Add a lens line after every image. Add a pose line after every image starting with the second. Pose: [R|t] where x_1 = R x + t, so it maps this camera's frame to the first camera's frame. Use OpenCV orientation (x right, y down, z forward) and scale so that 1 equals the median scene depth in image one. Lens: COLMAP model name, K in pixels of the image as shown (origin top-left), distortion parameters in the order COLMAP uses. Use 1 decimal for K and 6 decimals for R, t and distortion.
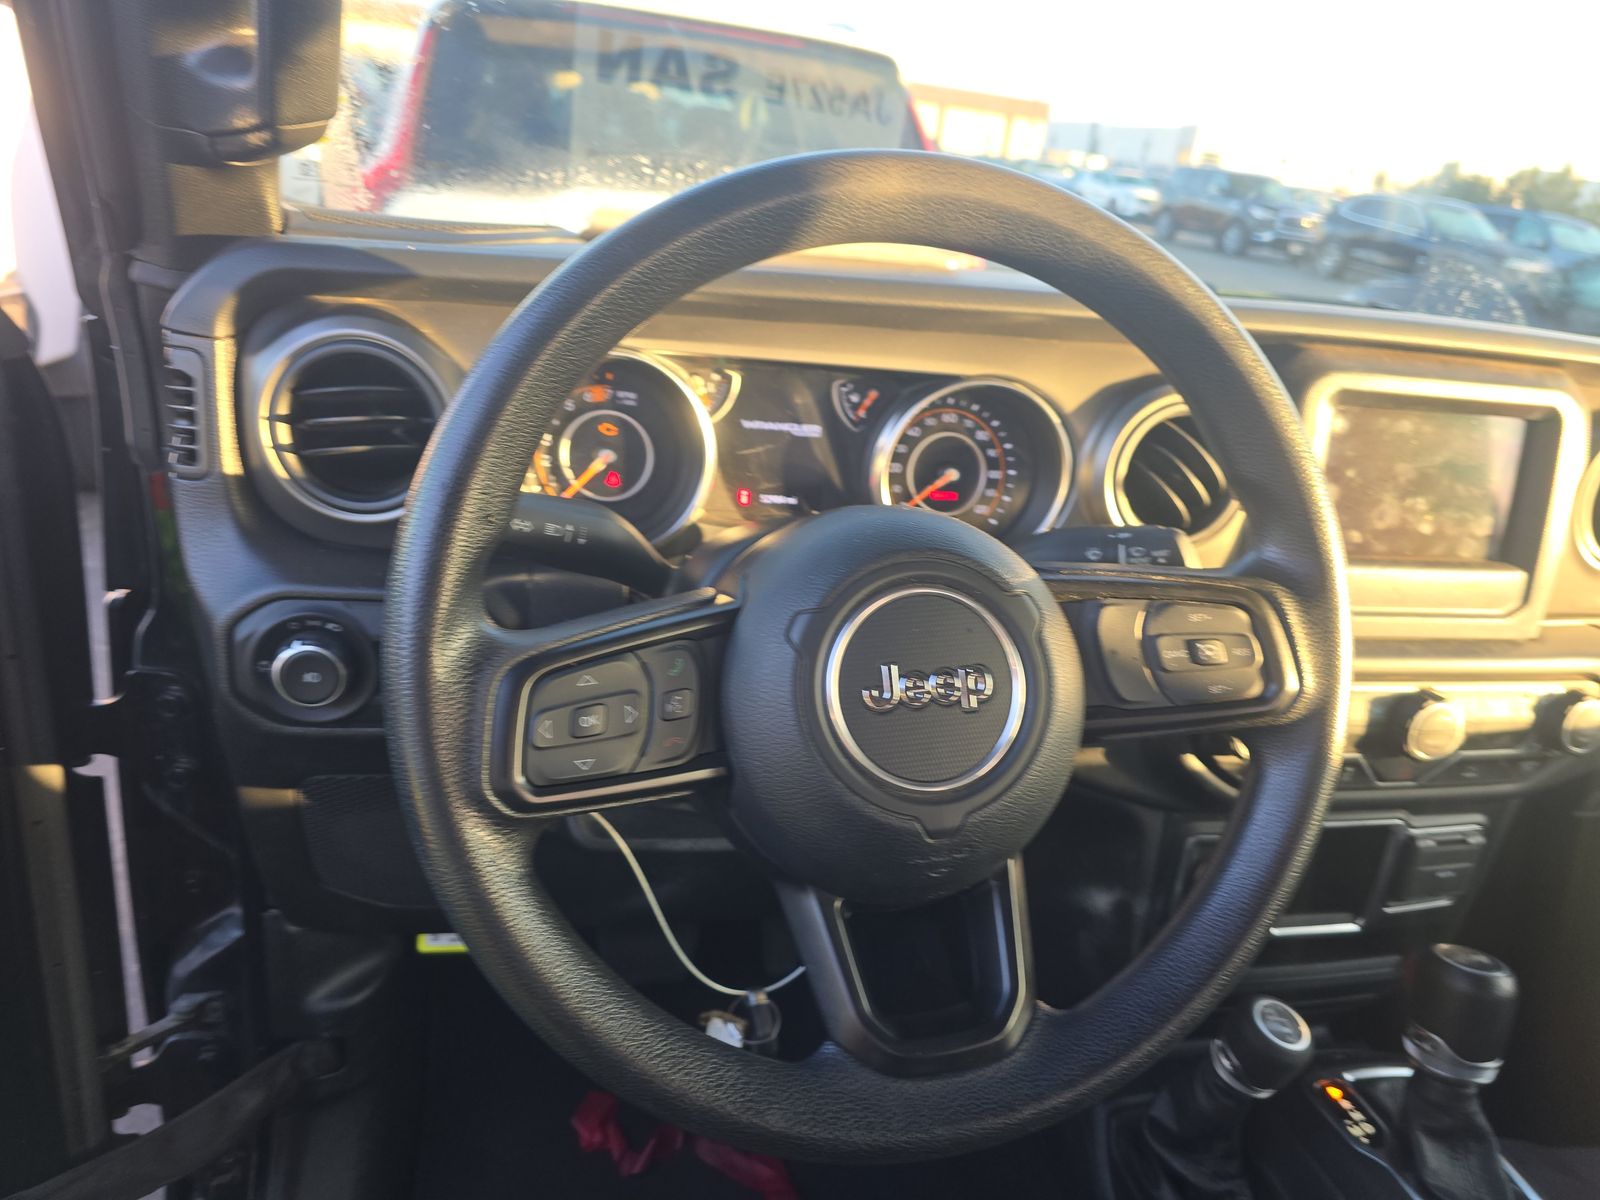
lens RADIAL K [[1118.9, 0, 807.3], [0, 1118.9, 595.2], [0, 0, 1]] dist [0.038232, -0.033740]
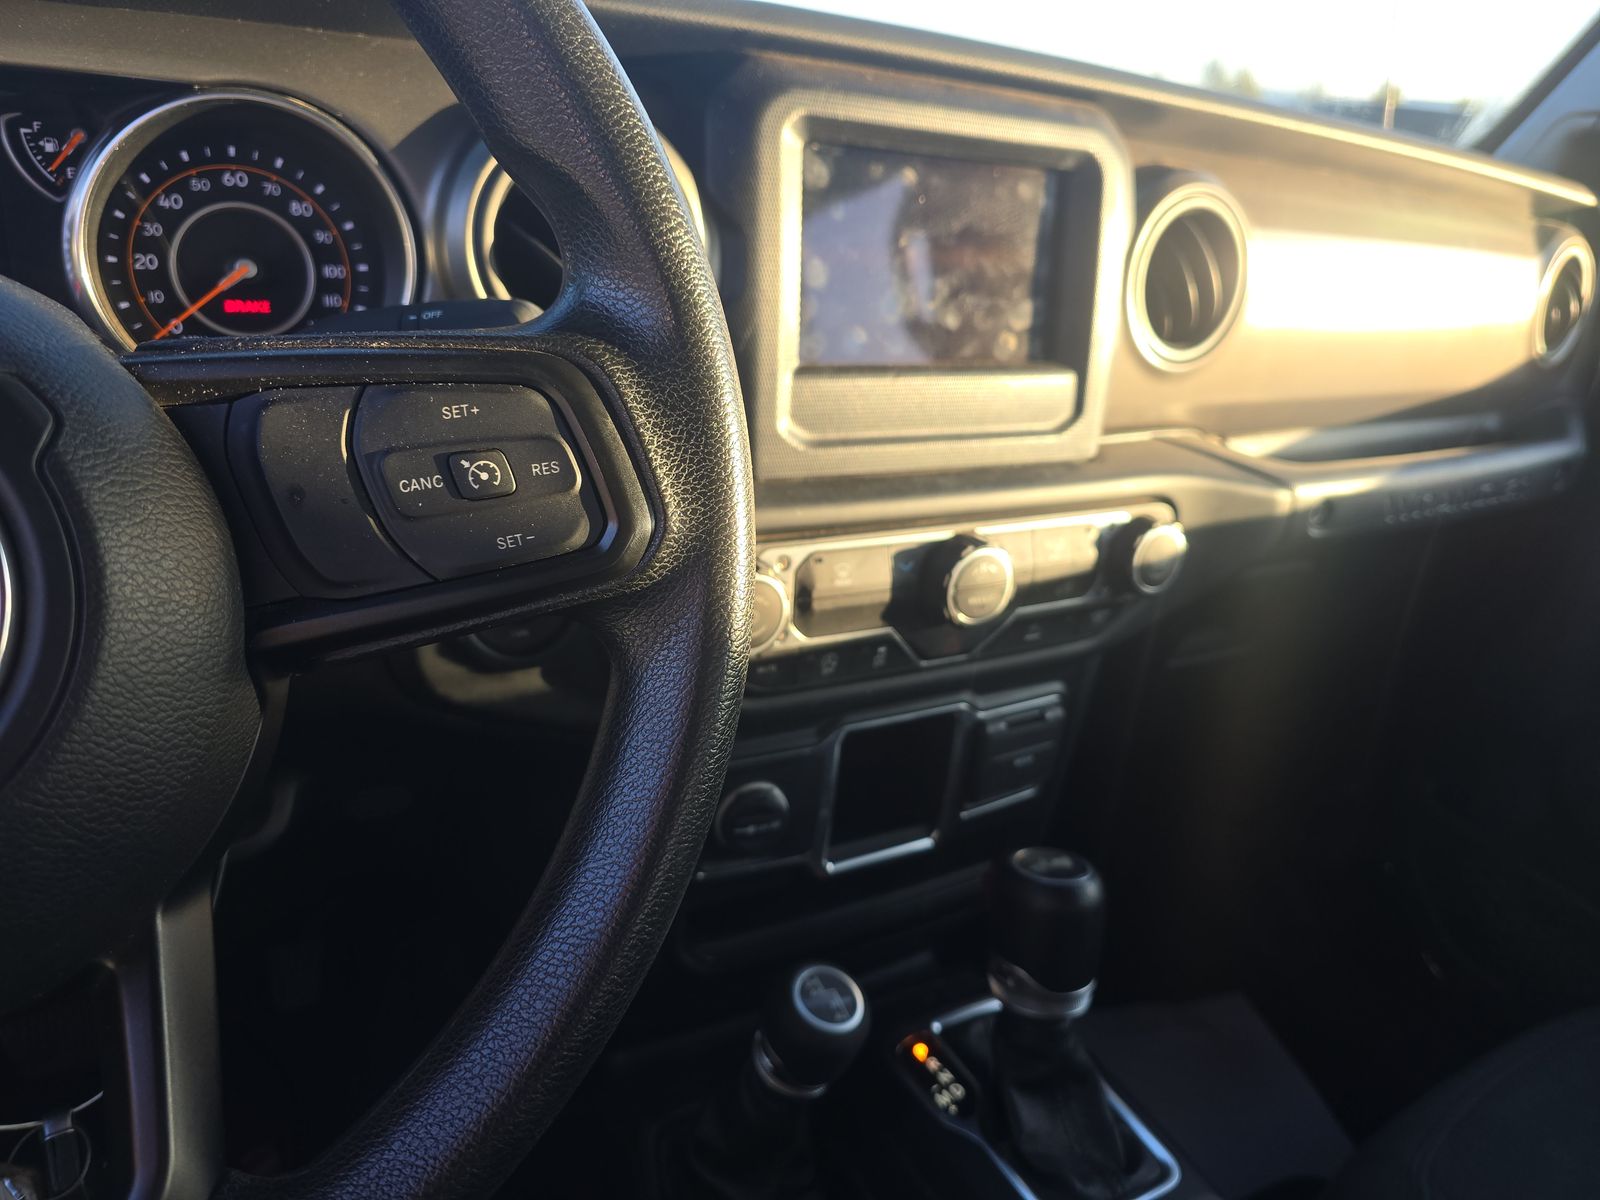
lens RADIAL K [[1118.9, 0, 807.3], [0, 1118.9, 595.2], [0, 0, 1]] dist [0.038232, -0.033740]
pose [[0.958804, -0.117235, 0.258749, 0.240719], [0.100209, 0.991898, 0.078081, 0.054308], [-0.265807, -0.048935, 0.962783, 0.293777]]
